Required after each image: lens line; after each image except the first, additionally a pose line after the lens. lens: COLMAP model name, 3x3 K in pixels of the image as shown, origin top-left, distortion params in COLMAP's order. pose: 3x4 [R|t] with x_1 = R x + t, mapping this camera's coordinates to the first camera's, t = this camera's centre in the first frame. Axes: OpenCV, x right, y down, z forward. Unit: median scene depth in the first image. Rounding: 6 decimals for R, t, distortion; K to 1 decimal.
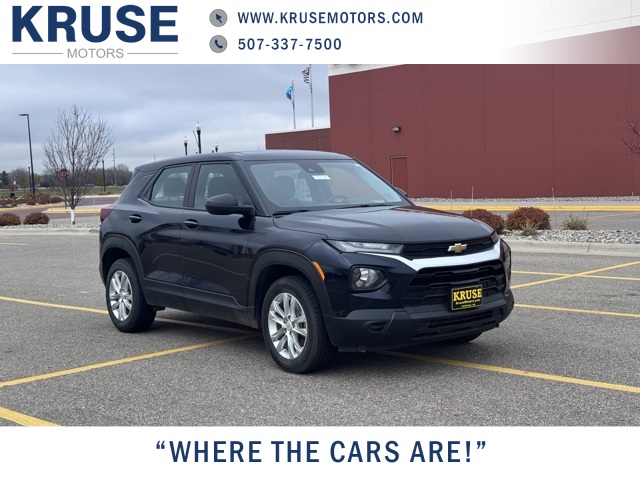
lens RADIAL K [[881.0, 0, 322.5], [0, 881.0, 241.0], [0, 0, 1]] dist [0.141619, -0.060988]
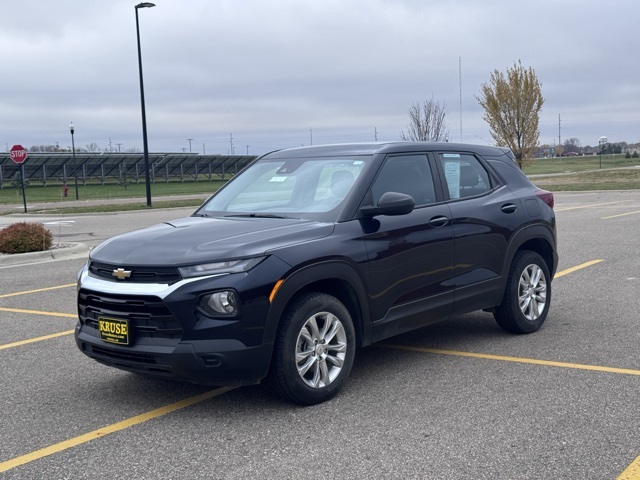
lens RADIAL K [[881.0, 0, 322.5], [0, 881.0, 241.0], [0, 0, 1]] dist [0.141619, -0.060988]
pose [[0.181201, 0.105627, -0.977757, 1.064508], [-0.033407, 0.994303, 0.101223, -0.122532], [0.982878, 0.014322, 0.183698, 1.044319]]
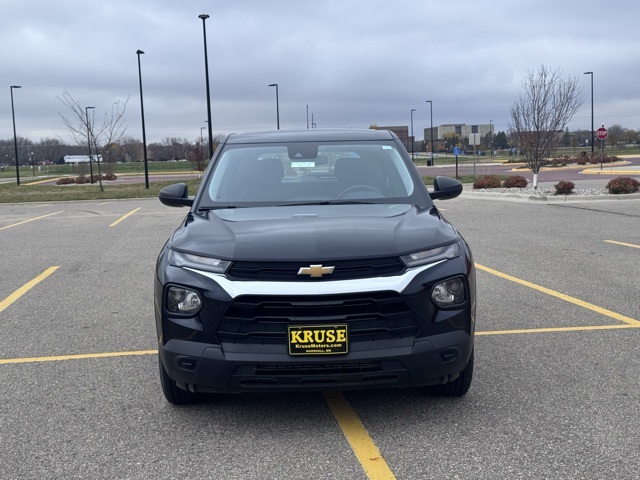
lens RADIAL K [[881.0, 0, 322.5], [0, 881.0, 241.0], [0, 0, 1]] dist [0.141619, -0.060988]
pose [[0.836668, 0.071073, -0.543079, 0.557438], [-0.048313, 0.997257, 0.056080, -0.058559], [0.545575, -0.020683, 0.837807, 0.395754]]
